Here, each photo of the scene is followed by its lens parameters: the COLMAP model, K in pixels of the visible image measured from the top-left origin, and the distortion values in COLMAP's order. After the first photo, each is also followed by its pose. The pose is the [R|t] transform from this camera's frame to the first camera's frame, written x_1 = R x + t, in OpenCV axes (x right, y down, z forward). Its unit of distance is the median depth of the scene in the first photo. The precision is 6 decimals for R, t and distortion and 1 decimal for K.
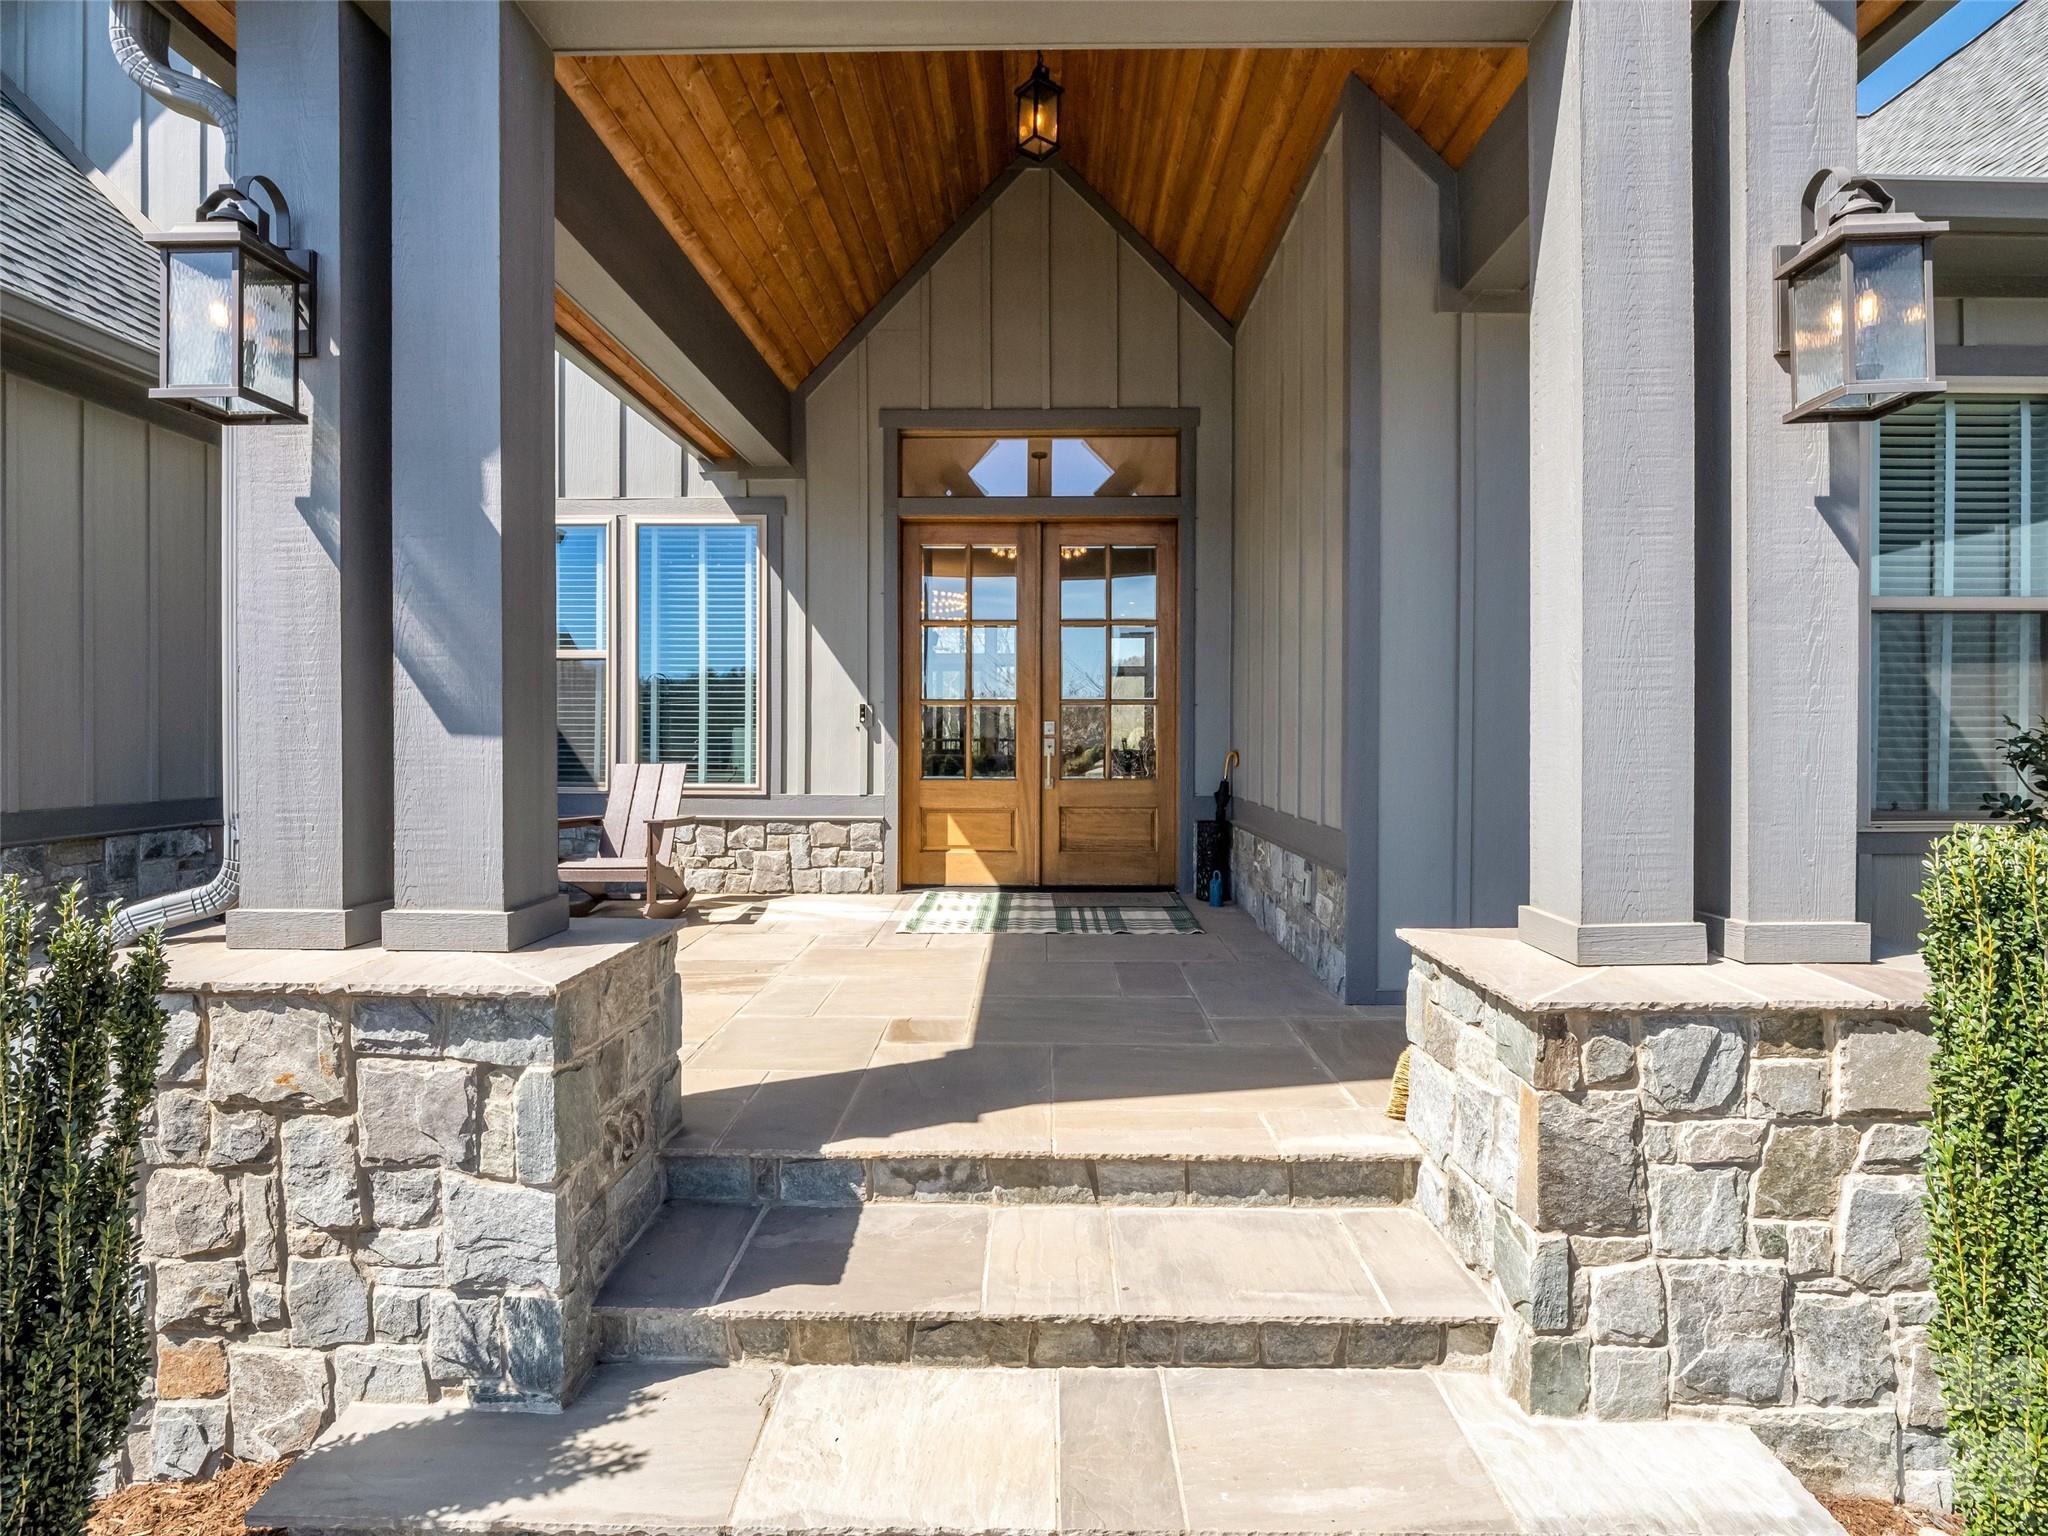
lens RADIAL K [[1011.2, 0, 1026.4], [0, 1011.2, 754.3], [0, 0, 1]] dist [-0.012412, -0.003893]
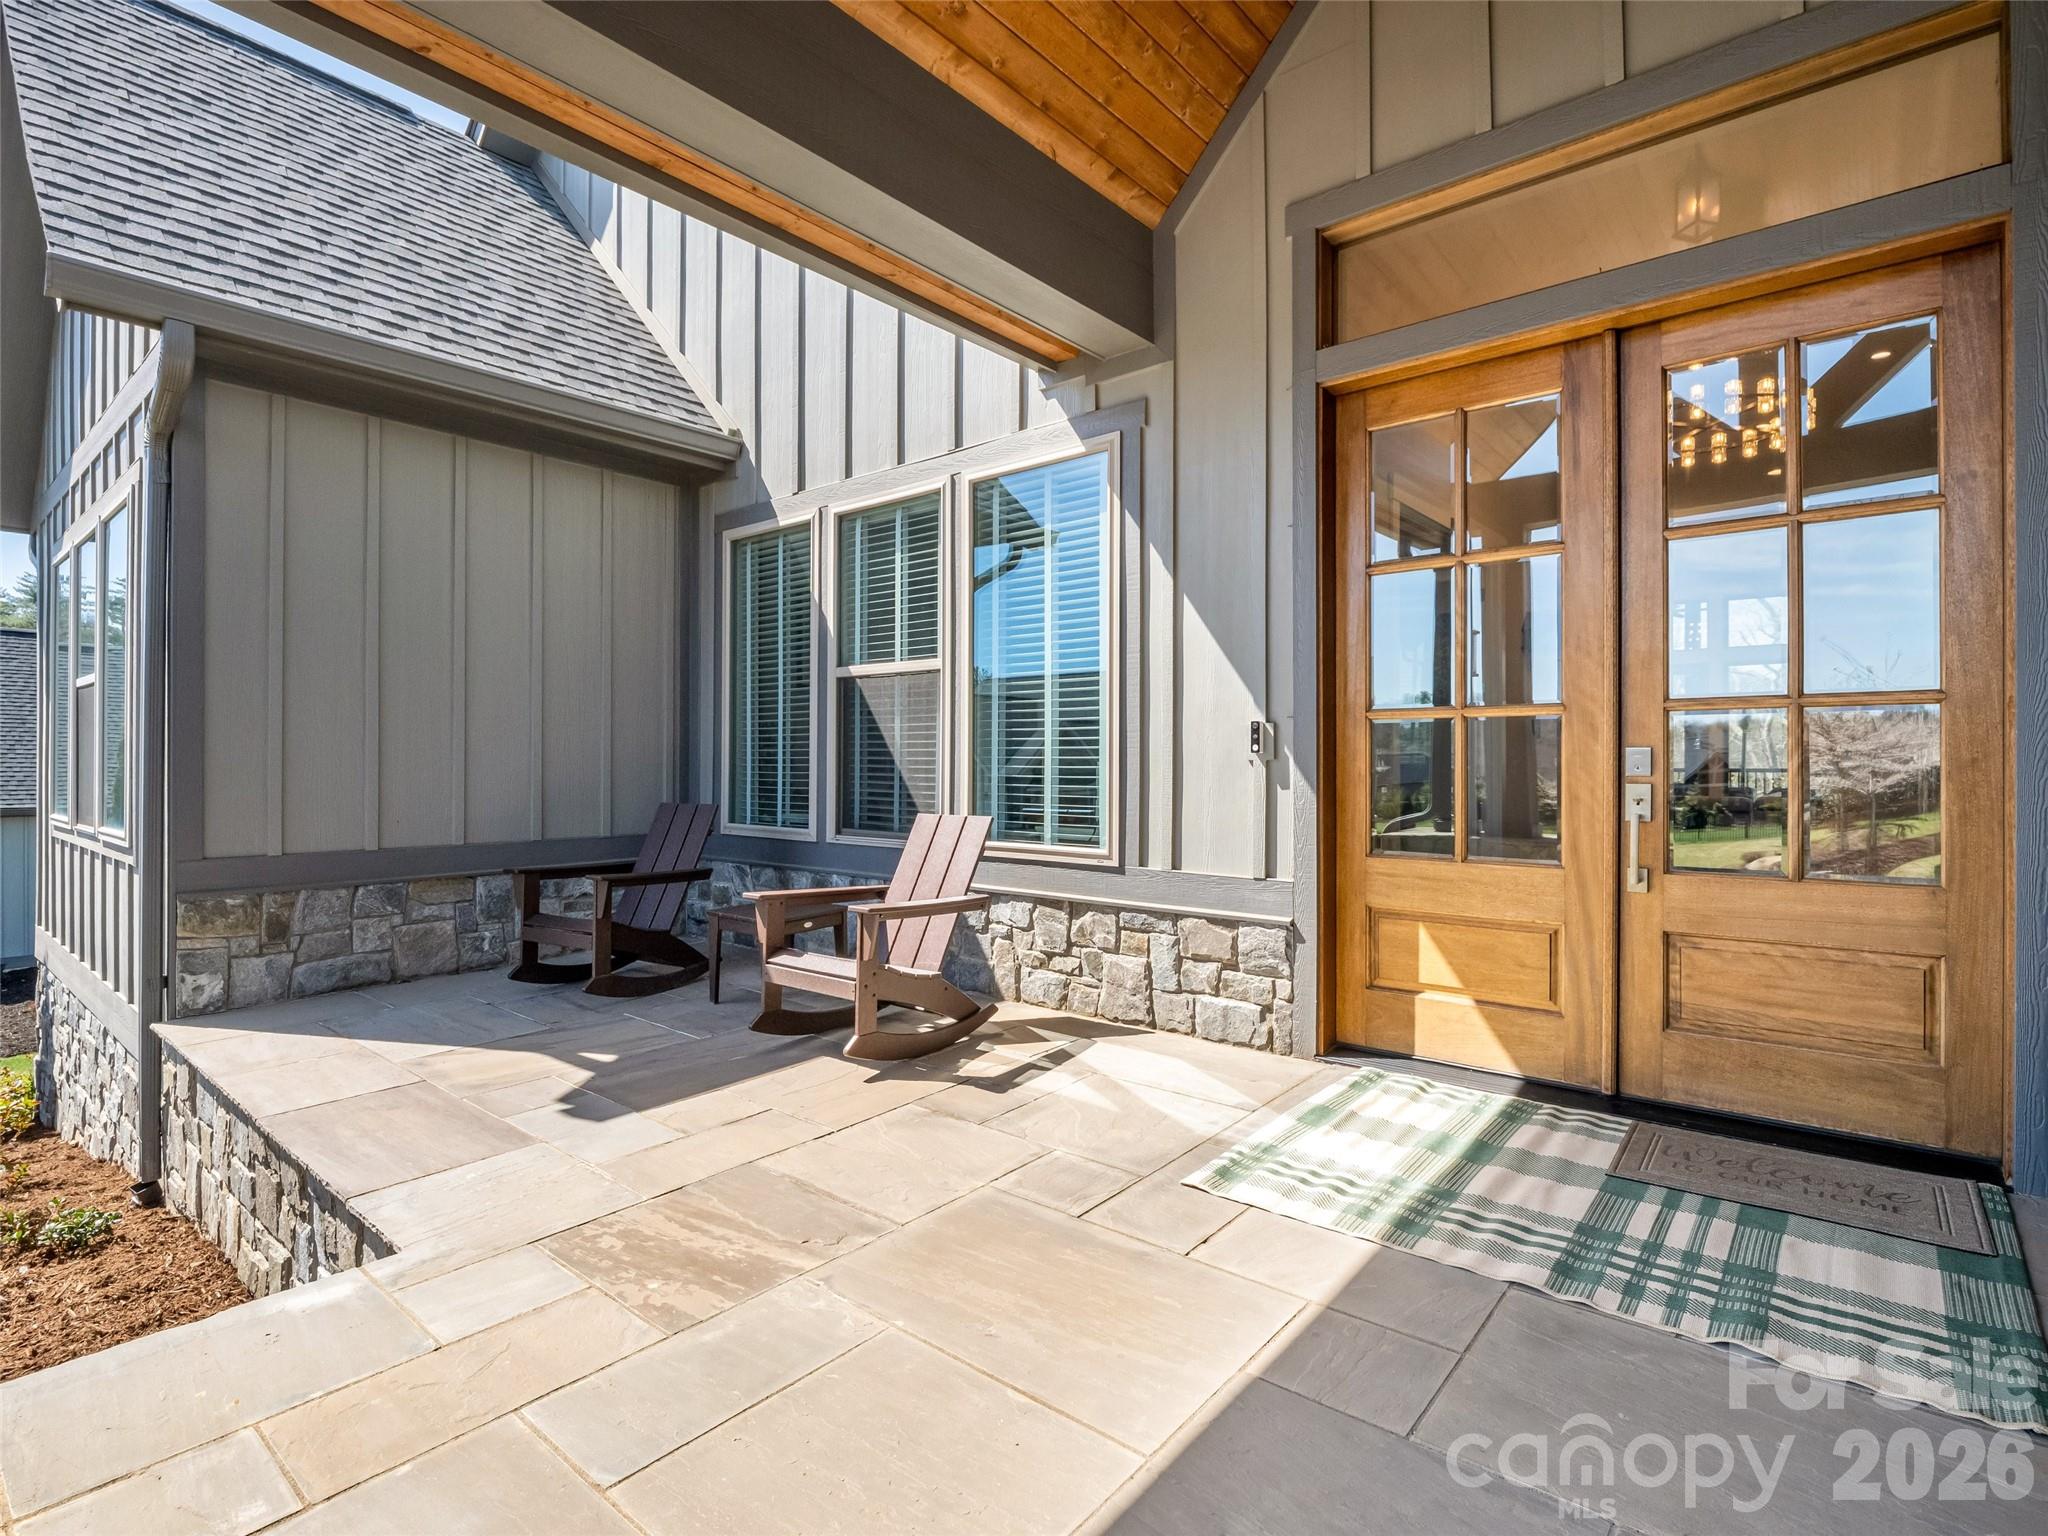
lens RADIAL K [[1011.2, 0, 1011.4], [0, 1011.2, 764.3], [0, 0, 1]] dist [-0.012412, -0.003893]
pose [[0.768602, -0.000015, -0.639728, 0.099447], [-0.008993, 0.999901, -0.010828, -0.017488], [0.639665, 0.014076, 0.768525, 0.463372]]
